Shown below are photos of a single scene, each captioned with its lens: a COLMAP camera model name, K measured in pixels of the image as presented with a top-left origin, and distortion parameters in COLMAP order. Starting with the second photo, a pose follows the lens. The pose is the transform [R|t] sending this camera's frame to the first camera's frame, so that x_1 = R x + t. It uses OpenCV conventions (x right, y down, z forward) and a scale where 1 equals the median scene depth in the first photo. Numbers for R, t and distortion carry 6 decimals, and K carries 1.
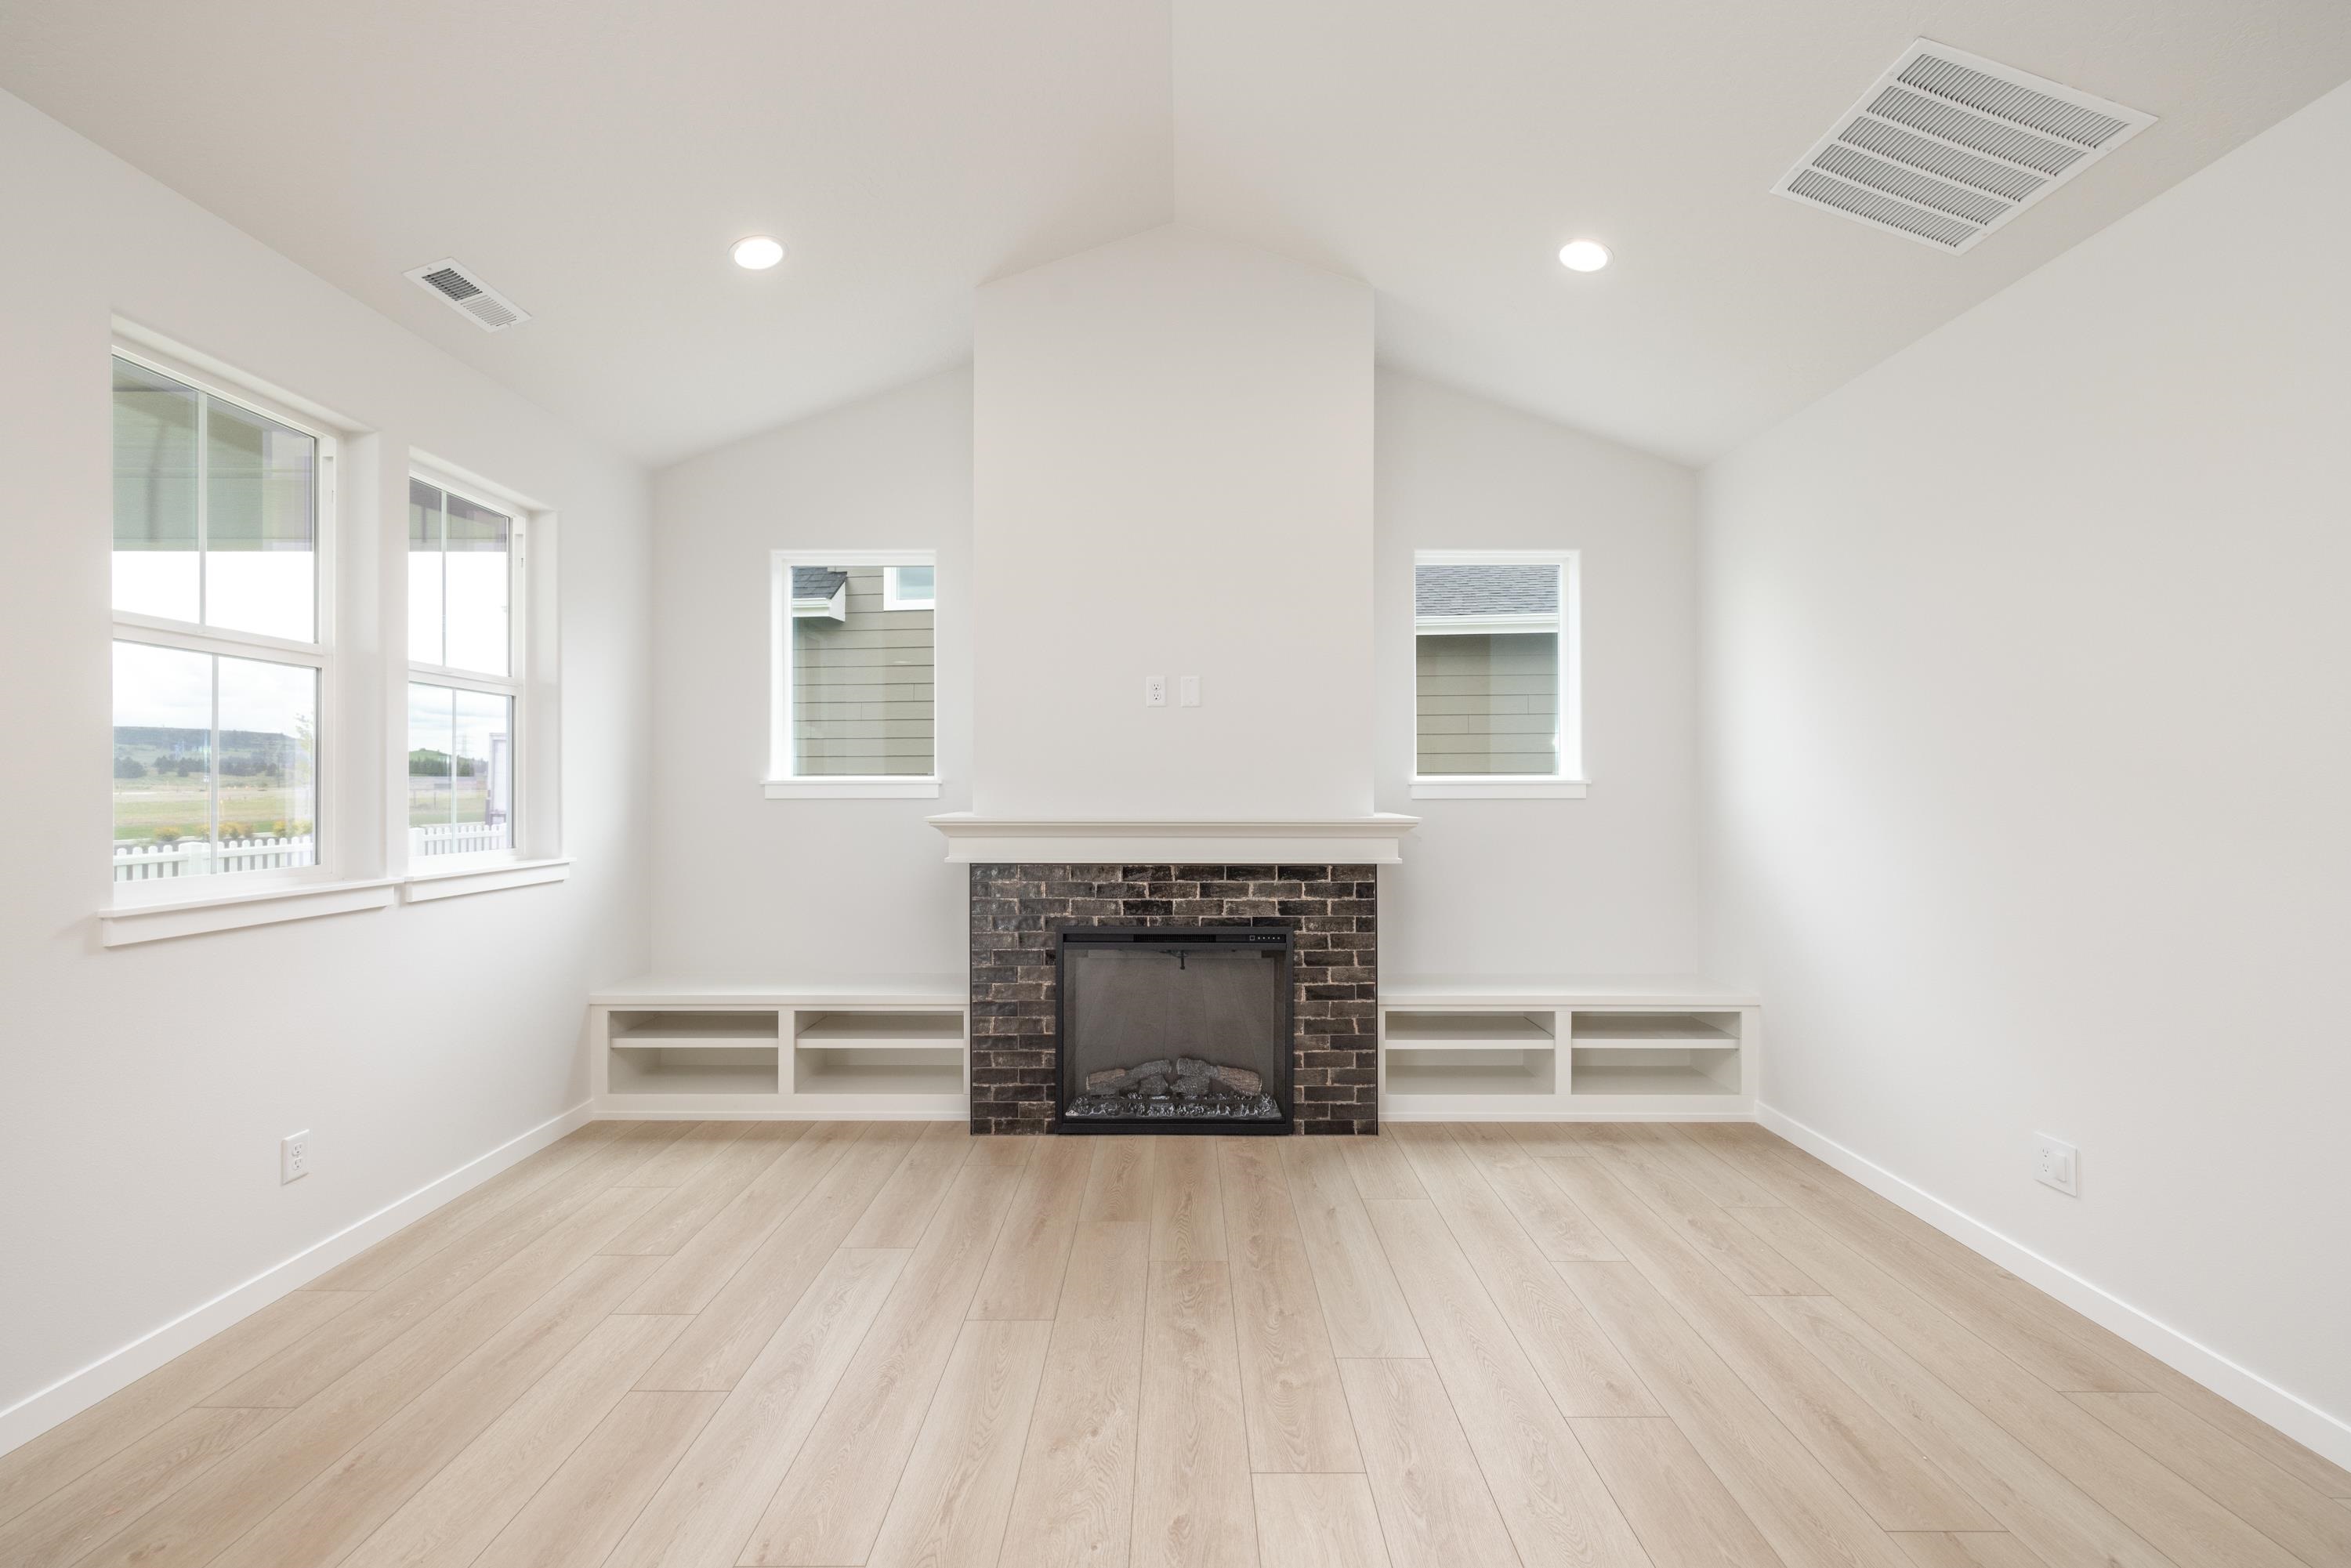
lens RADIAL K [[995.1, 0, 1195.0], [0, 995.1, 790.7], [0, 0, 1]] dist [-0.004942, -0.000681]
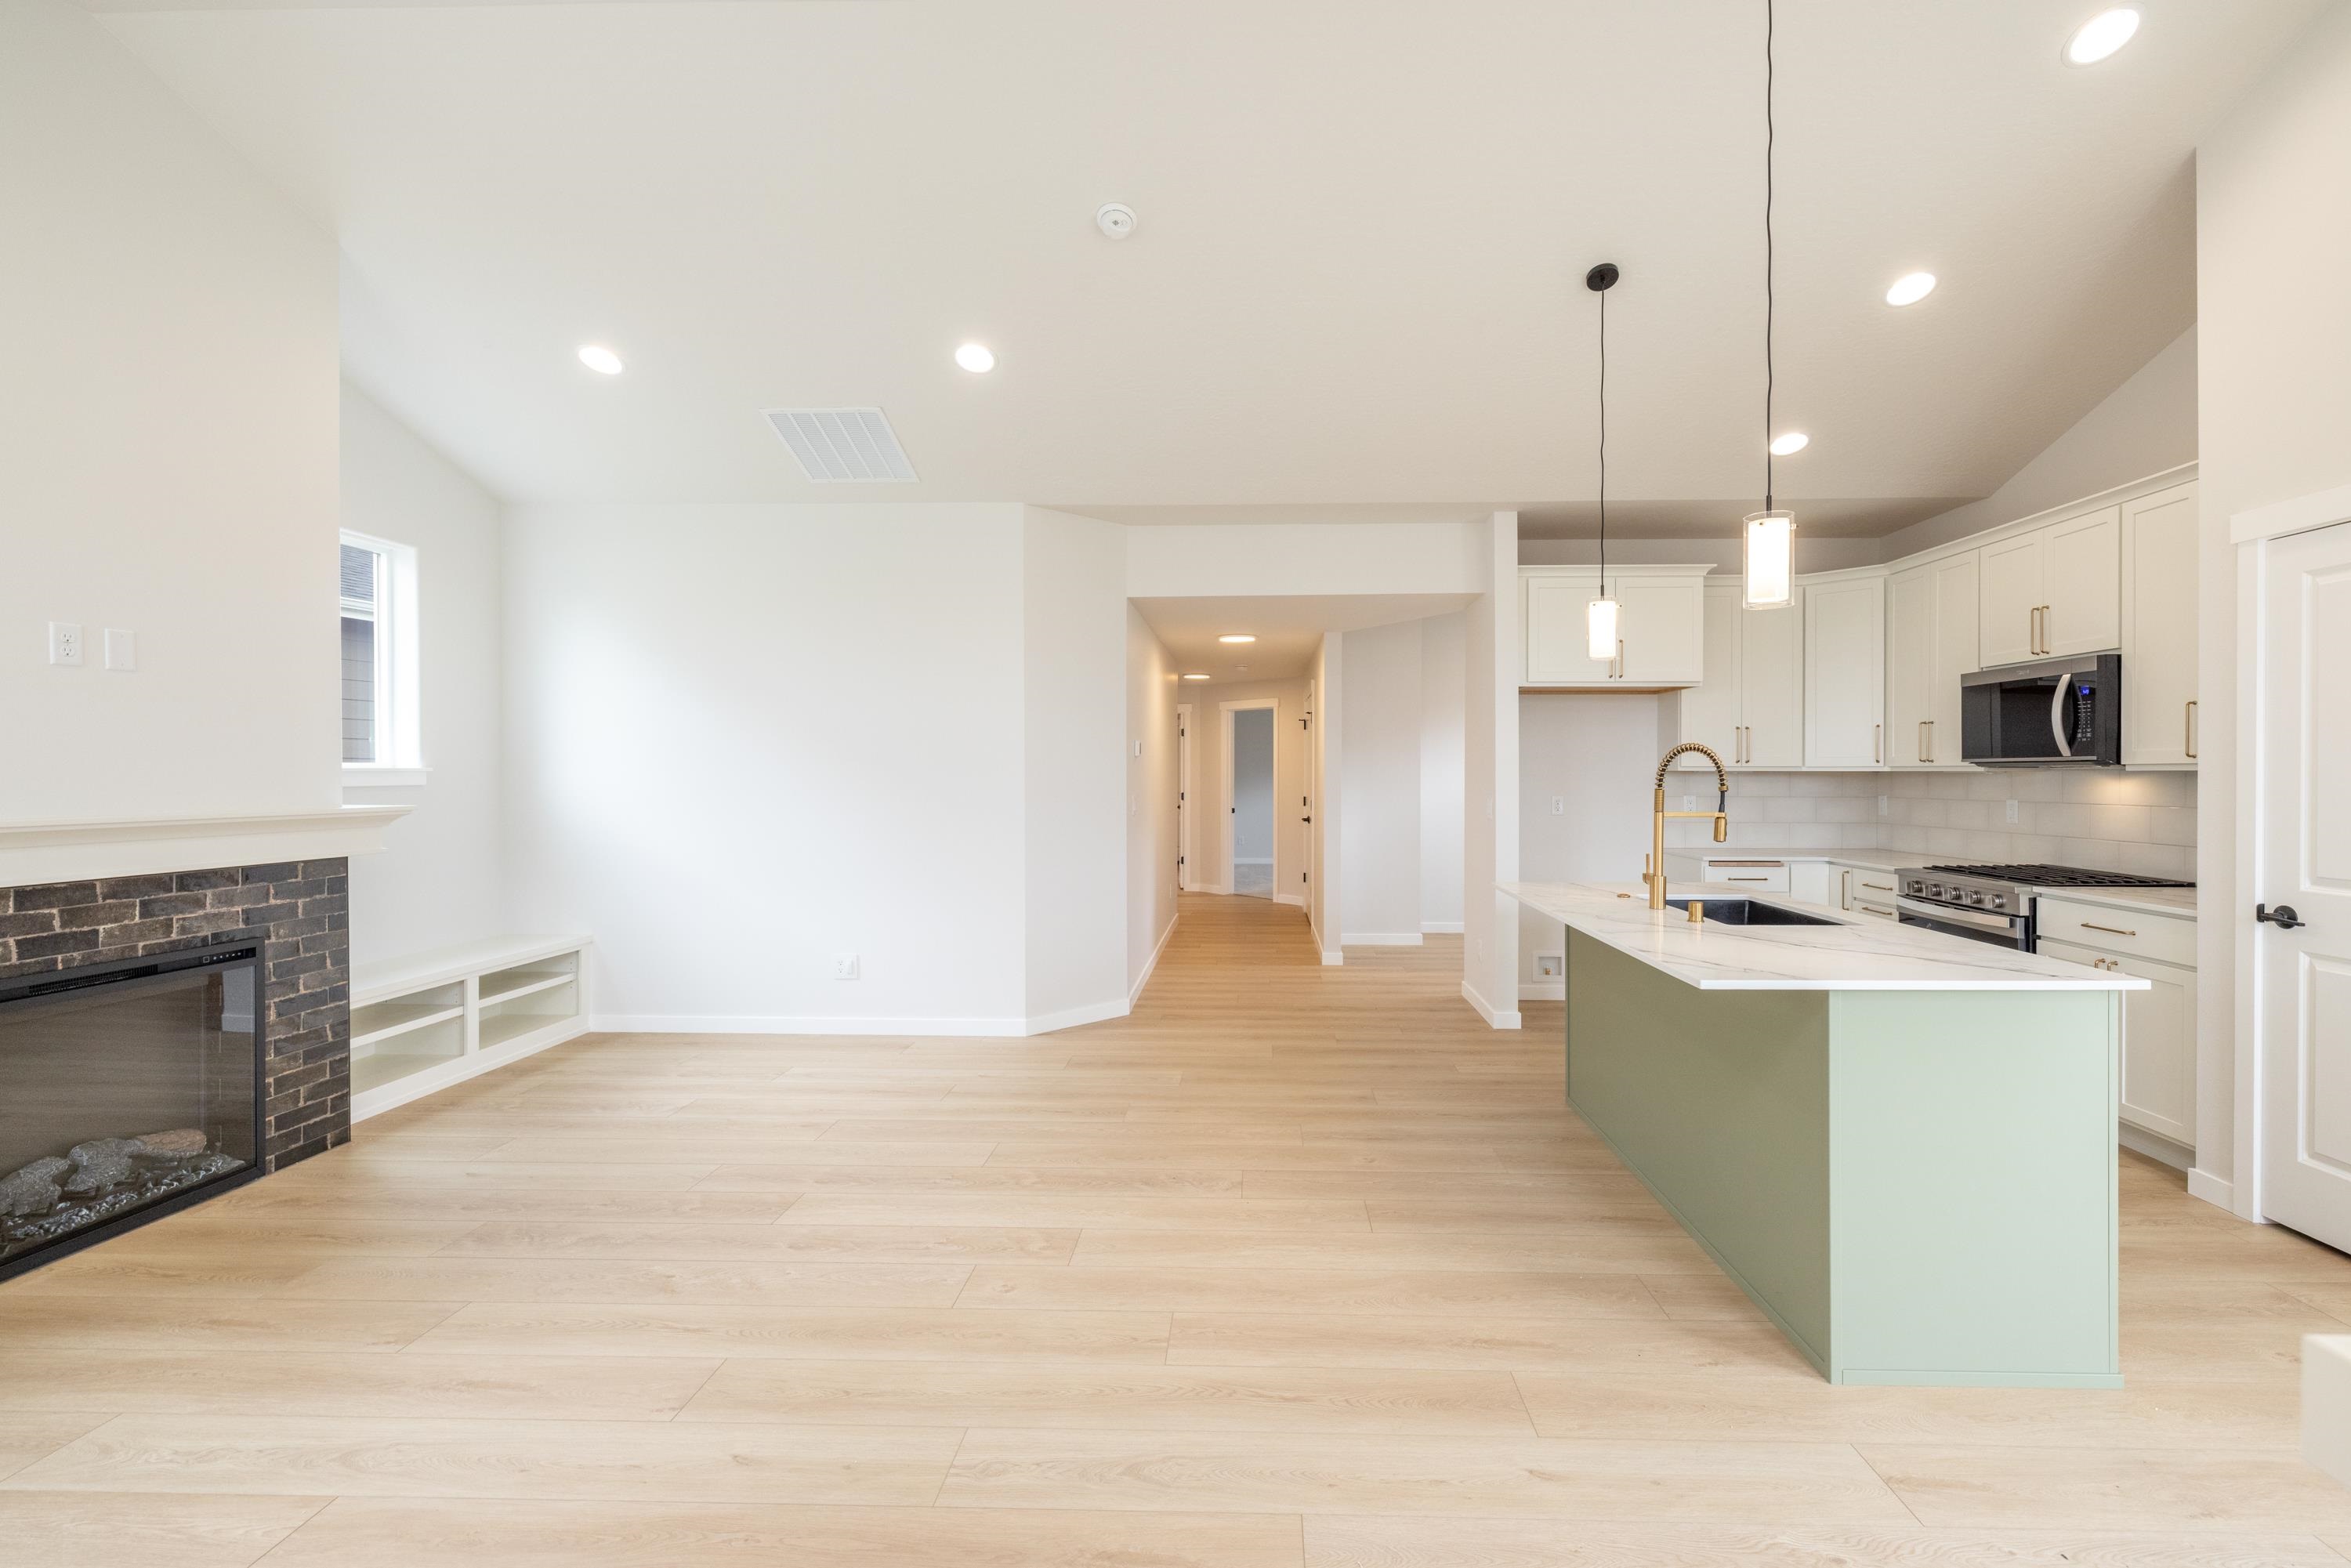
lens RADIAL K [[995.1, 0, 1217.5], [0, 995.1, 777.5], [0, 0, 1]] dist [-0.004942, -0.000681]
pose [[0.044075, -0.007358, 0.999001, -0.725285], [0.011059, 0.999915, 0.006877, 0.001142], [-0.998967, 0.010744, 0.044152, 0.126384]]
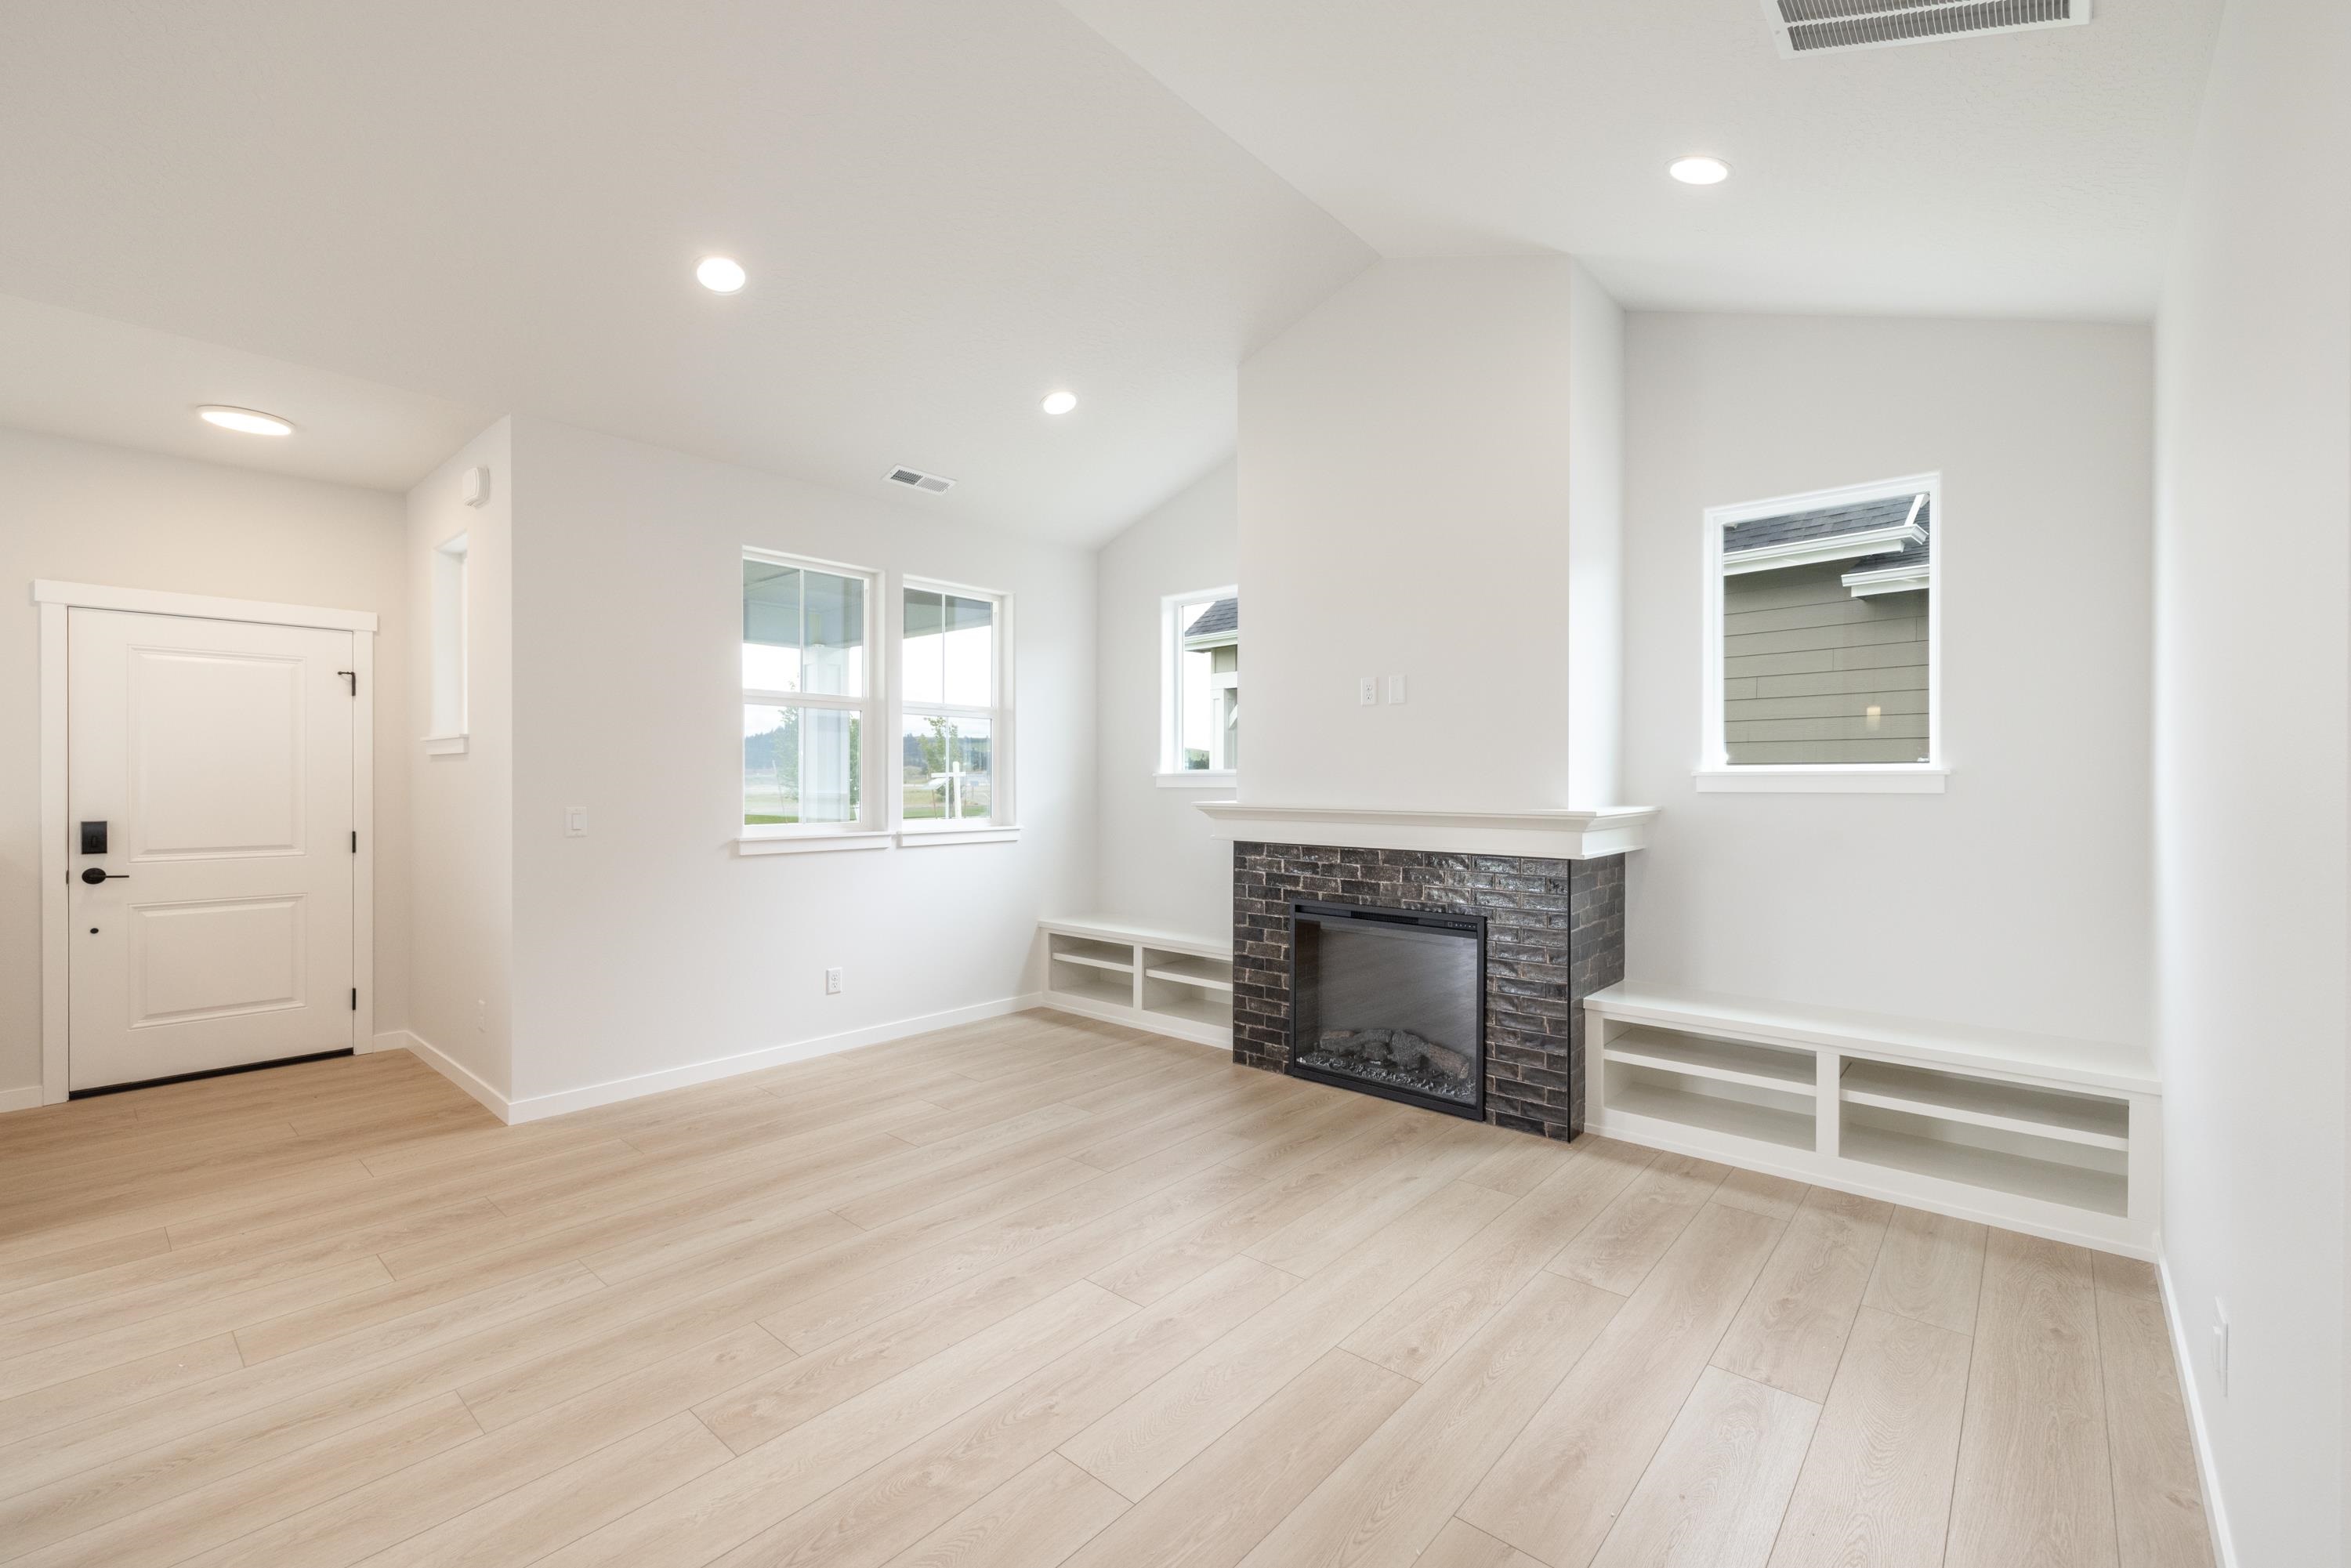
lens RADIAL K [[995.1, 0, 1184.0], [0, 995.1, 789.9], [0, 0, 1]] dist [-0.004942, -0.000681]
pose [[0.752112, 0.006277, -0.659006, 0.534996], [-0.008250, 0.999966, 0.000109, 0.010289], [0.658984, 0.005355, 0.752138, 0.036285]]
